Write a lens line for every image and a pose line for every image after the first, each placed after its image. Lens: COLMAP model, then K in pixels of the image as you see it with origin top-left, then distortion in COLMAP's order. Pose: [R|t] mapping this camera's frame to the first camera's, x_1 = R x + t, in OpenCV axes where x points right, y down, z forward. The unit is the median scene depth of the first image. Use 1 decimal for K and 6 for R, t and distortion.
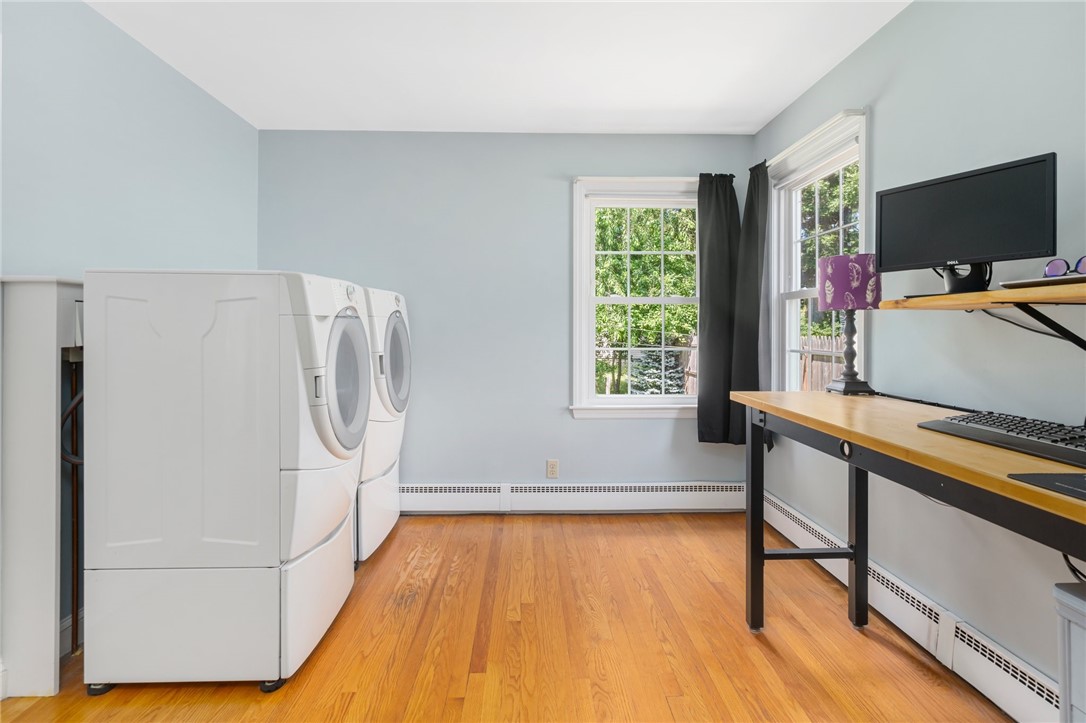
lens RADIAL K [[523.5, 0, 540.4], [0, 523.5, 347.5], [0, 0, 1]] dist [-0.023341, 0.015842]
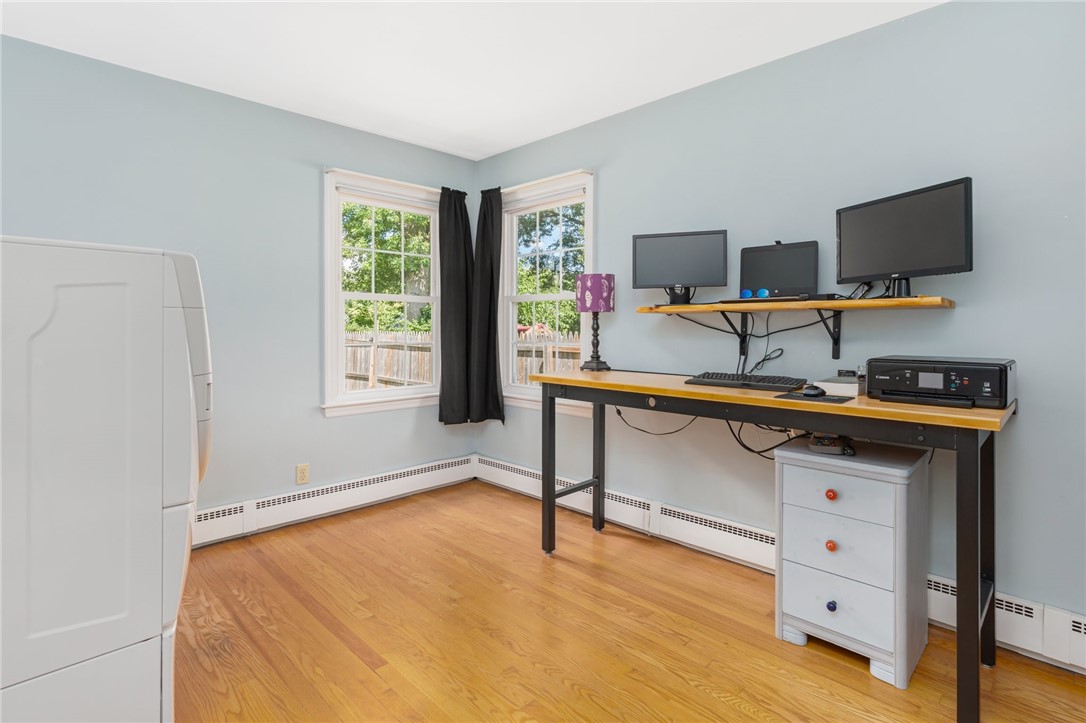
lens RADIAL K [[523.5, 0, 540.4], [0, 523.5, 347.5], [0, 0, 1]] dist [-0.023341, 0.015842]
pose [[0.734120, -0.027711, 0.678454, -0.370286], [0.021232, 0.999615, 0.017854, -0.002548], [-0.678688, 0.001298, 0.734426, 0.033046]]
